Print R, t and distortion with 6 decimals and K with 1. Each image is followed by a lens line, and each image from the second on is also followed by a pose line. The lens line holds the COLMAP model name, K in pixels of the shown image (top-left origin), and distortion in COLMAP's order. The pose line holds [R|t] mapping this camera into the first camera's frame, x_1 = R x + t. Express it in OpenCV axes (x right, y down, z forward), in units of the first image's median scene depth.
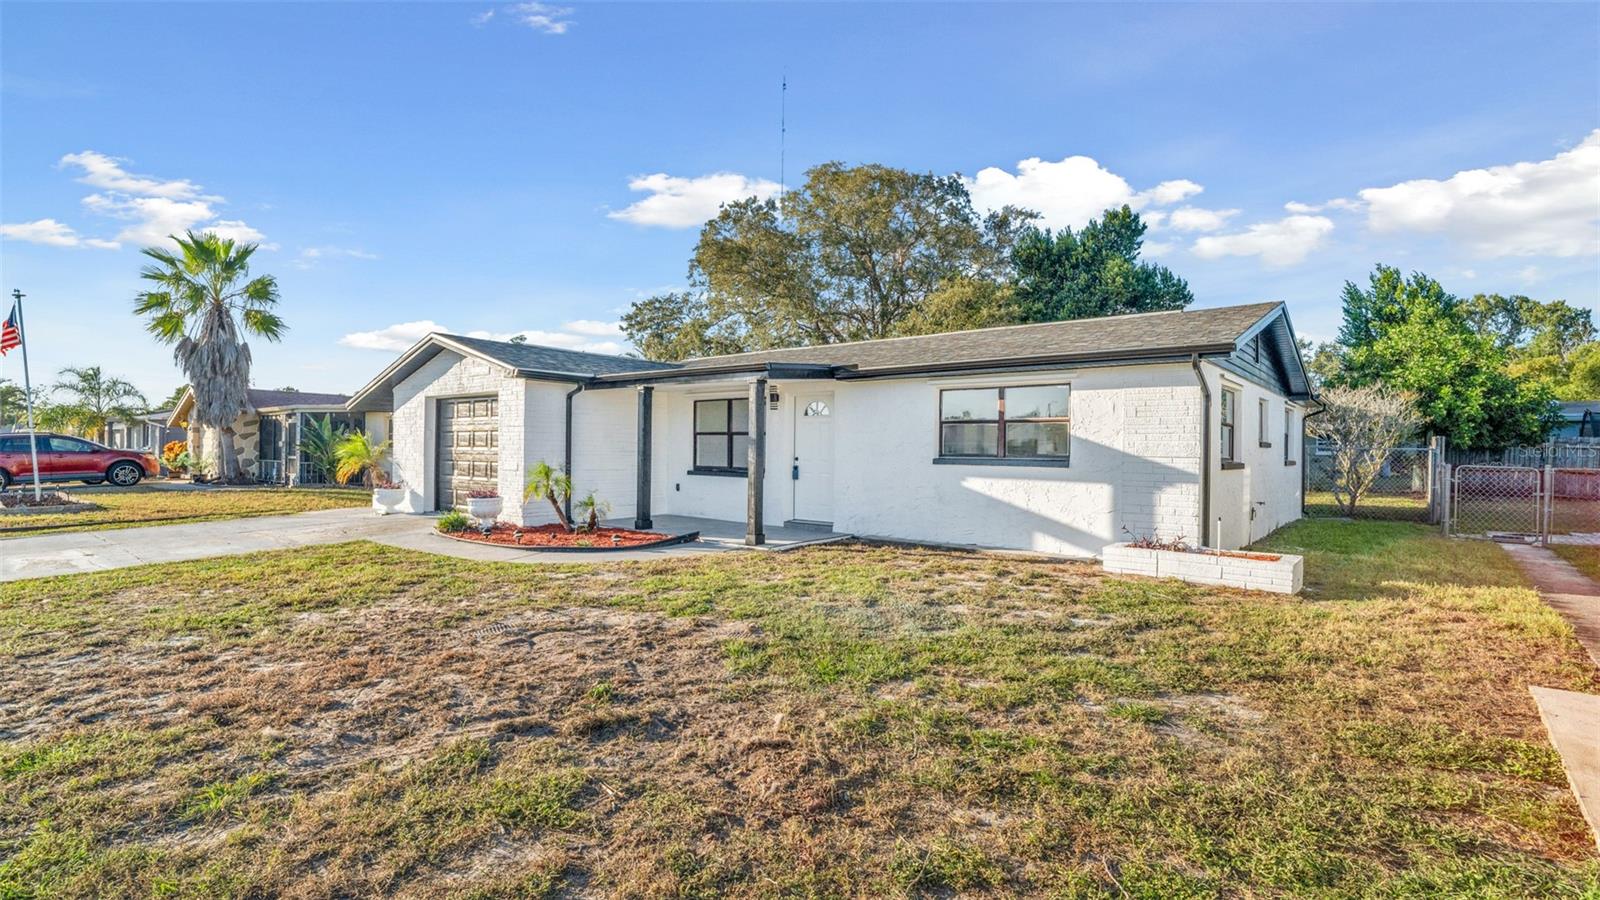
lens RADIAL K [[732.3, 0, 804.3], [0, 732.3, 450.4], [0, 0, 1]] dist [-0.005983, 0.000719]
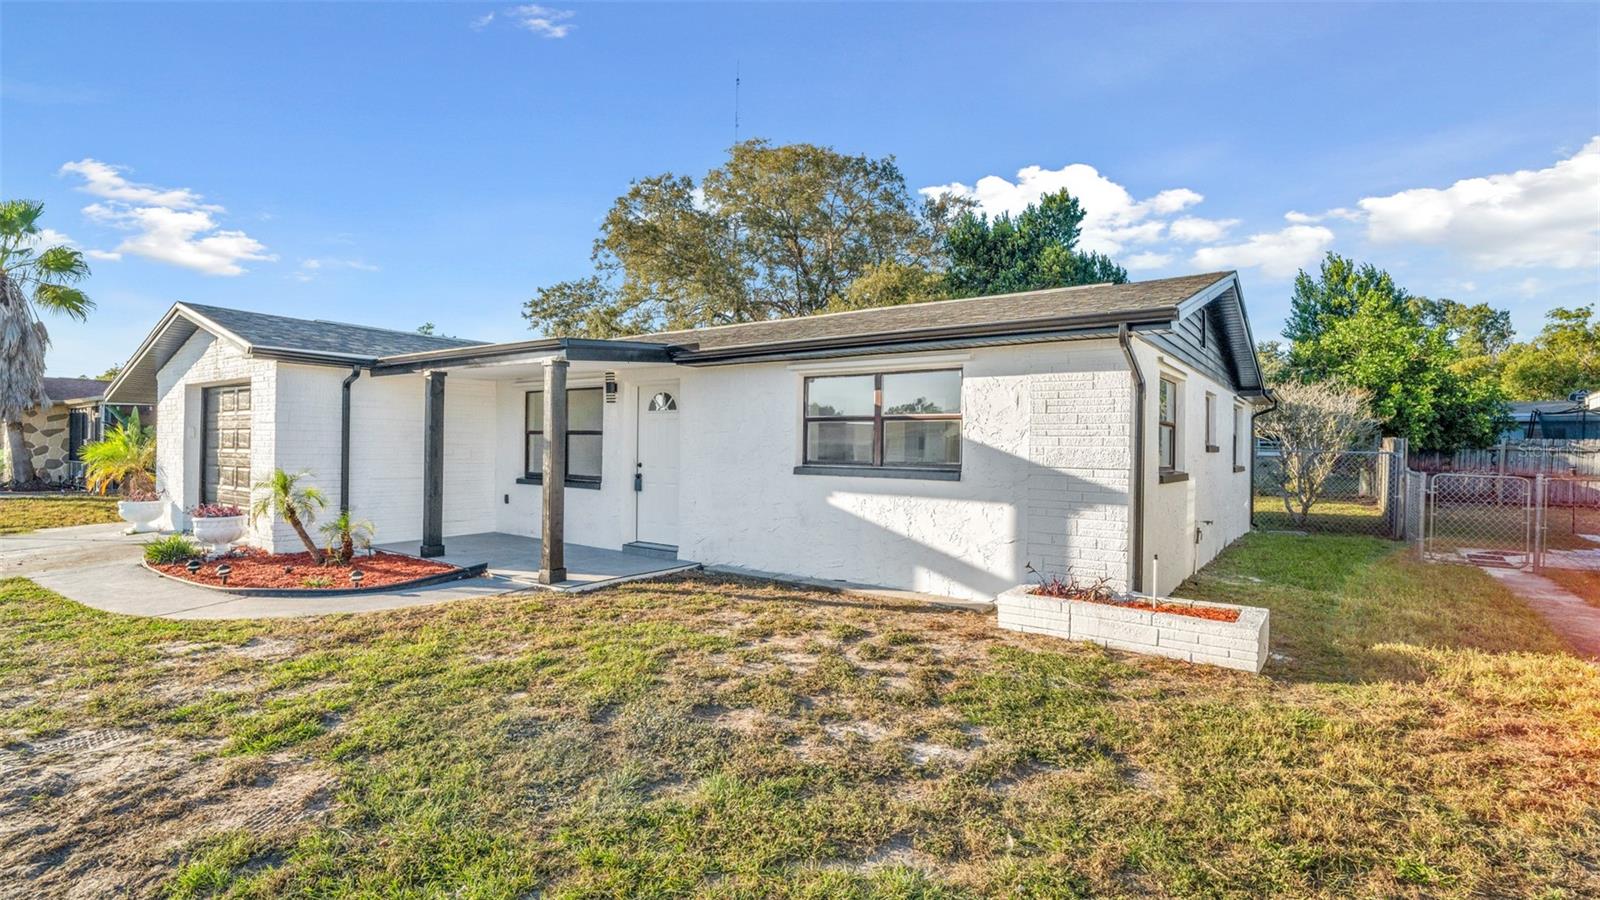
lens RADIAL K [[732.3, 0, 801.5], [0, 732.3, 448.4], [0, 0, 1]] dist [-0.005983, 0.000719]
pose [[0.998263, 0.001917, 0.058882, 0.117532], [-0.001955, 0.999998, 0.000580, -0.007268], [-0.058880, -0.000694, 0.998265, 0.199994]]
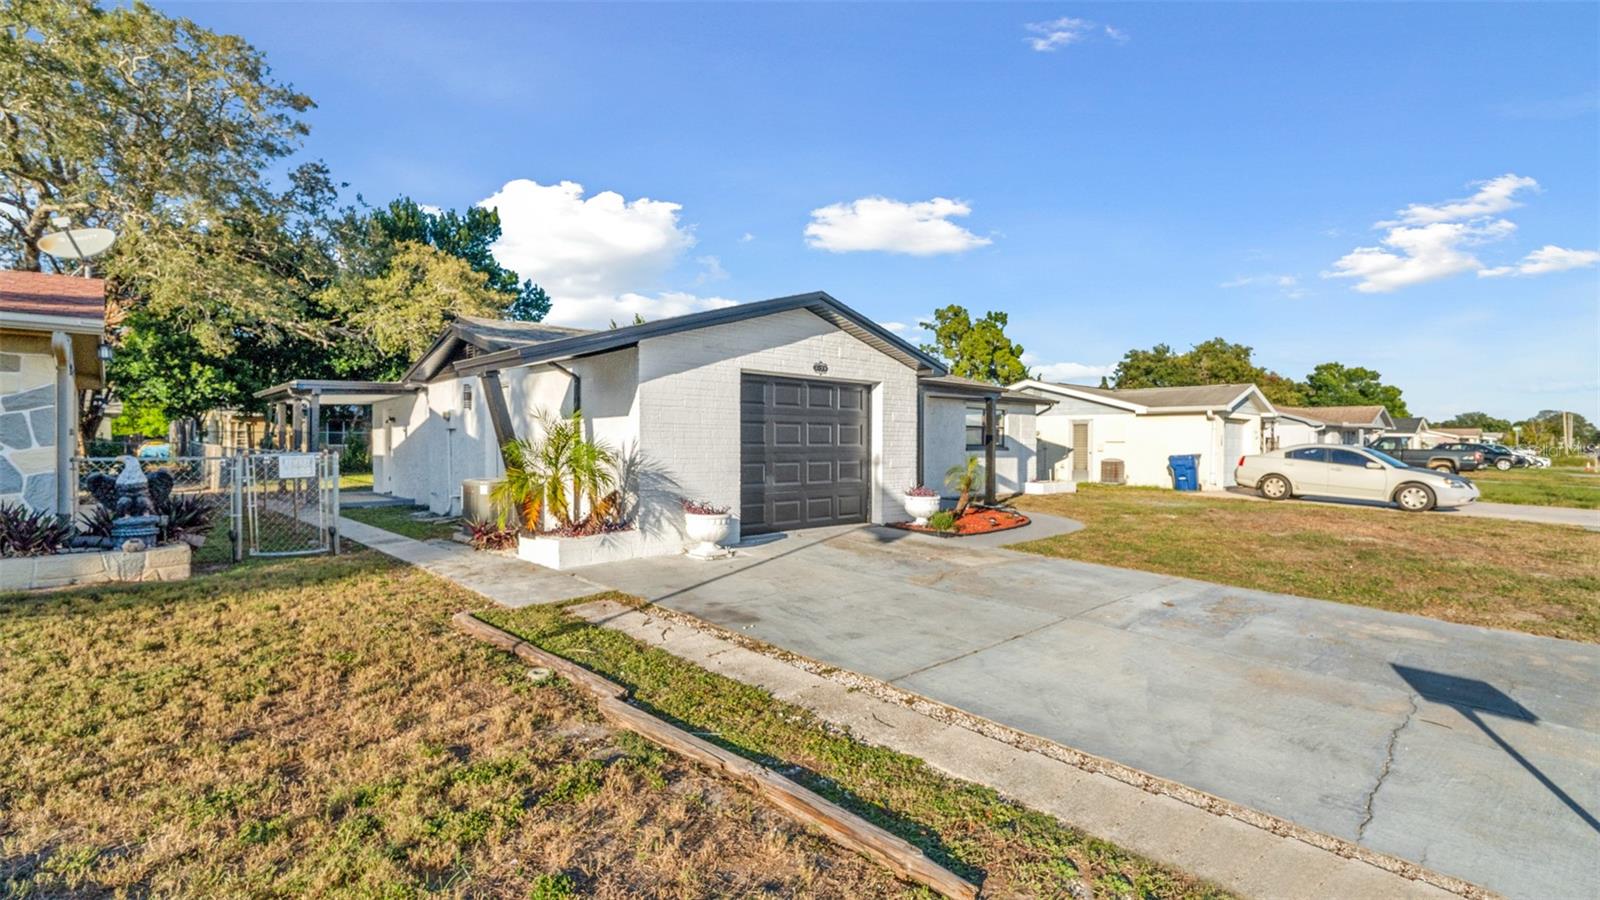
lens RADIAL K [[732.3, 0, 807.6], [0, 732.3, 447.3], [0, 0, 1]] dist [-0.005983, 0.000719]
pose [[0.098122, -0.016900, 0.995031, -1.348013], [-0.005848, 0.999829, 0.017558, -0.015589], [-0.995157, -0.007542, 0.098006, 1.020492]]
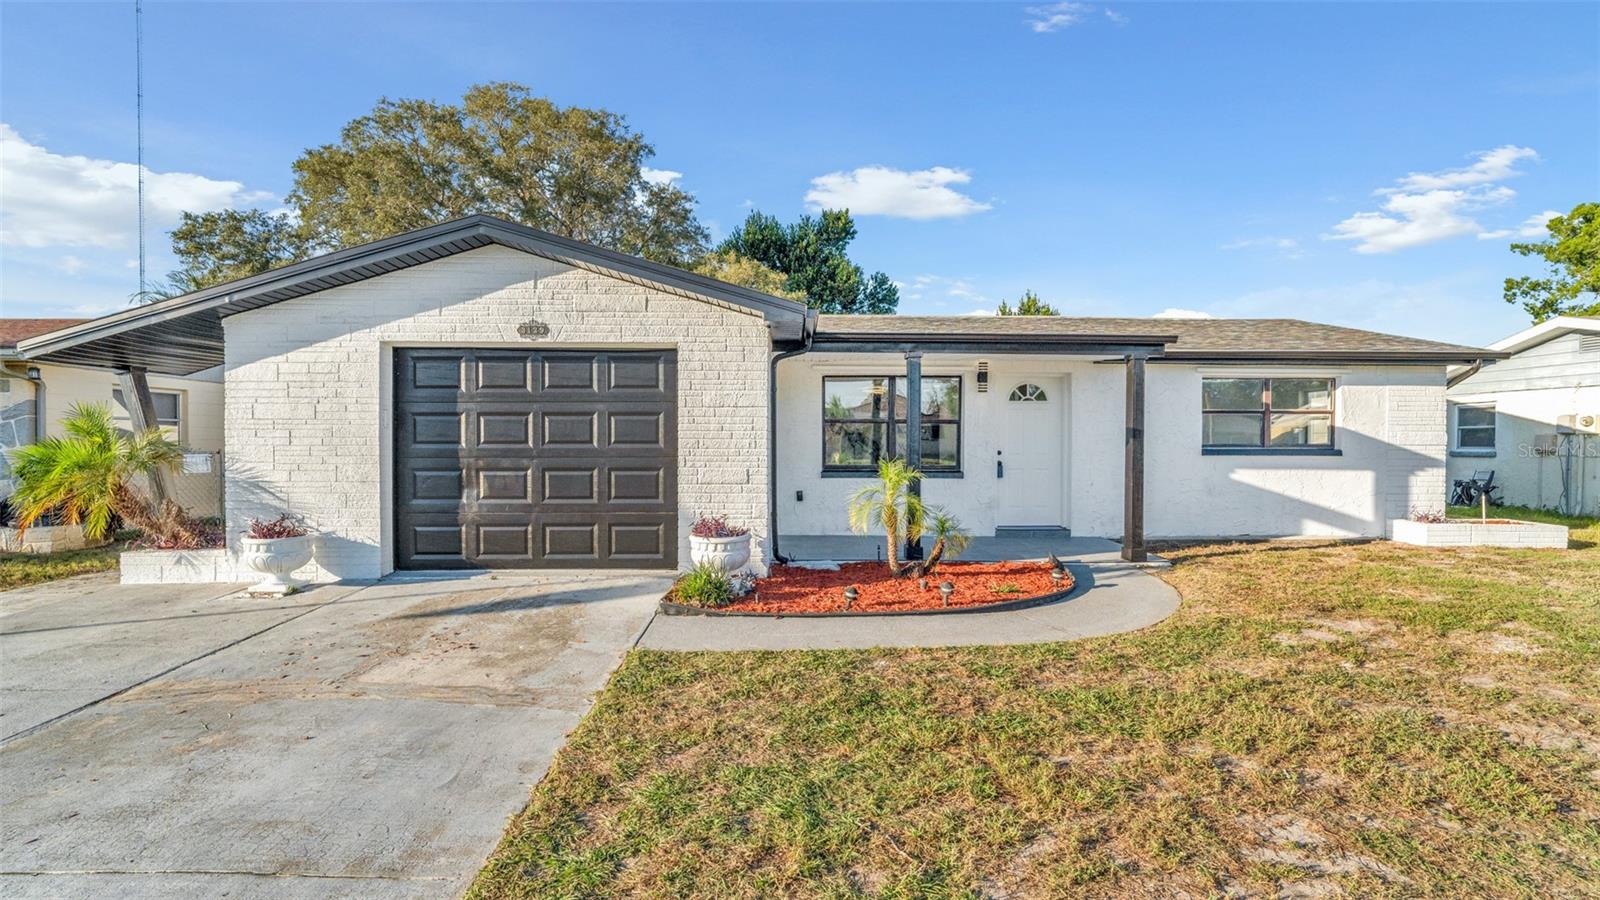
lens RADIAL K [[732.3, 0, 806.4], [0, 732.3, 448.0], [0, 0, 1]] dist [-0.005983, 0.000719]
pose [[0.748345, -0.019200, 0.663032, -0.718814], [0.004657, 0.999708, 0.023694, -0.014547], [-0.663294, -0.014643, 0.748216, 0.529570]]
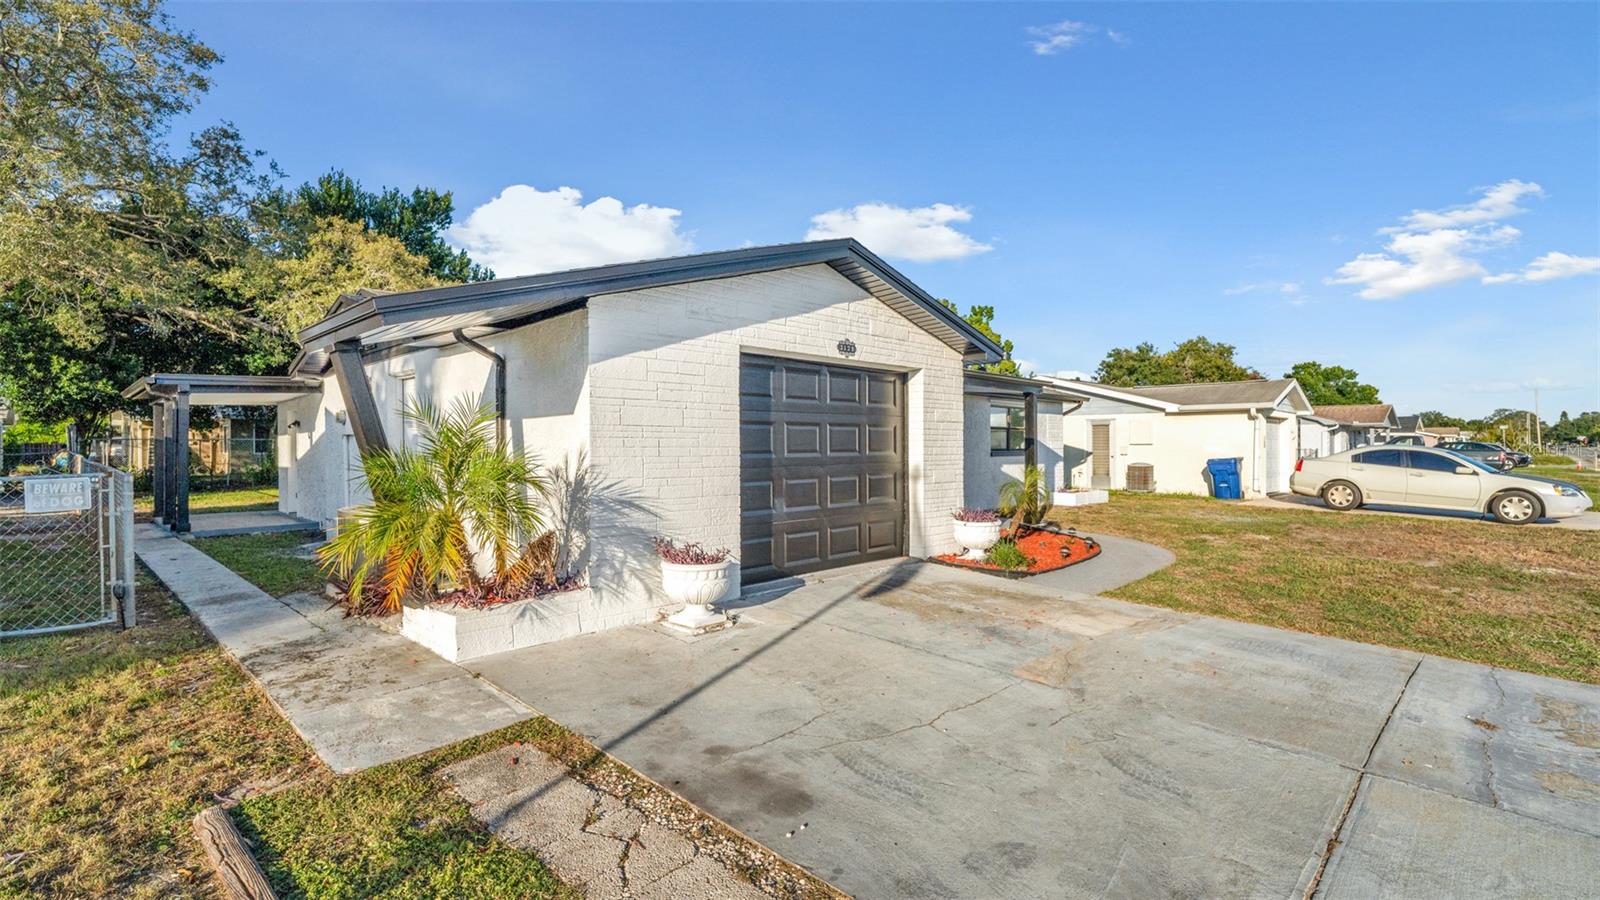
lens RADIAL K [[732.3, 0, 806.0], [0, 732.3, 450.0], [0, 0, 1]] dist [-0.005983, 0.000719]
pose [[0.060919, -0.017461, 0.997990, -1.117593], [0.000689, 0.999847, 0.017451, -0.017747], [-0.998142, -0.000375, 0.060922, 1.085903]]
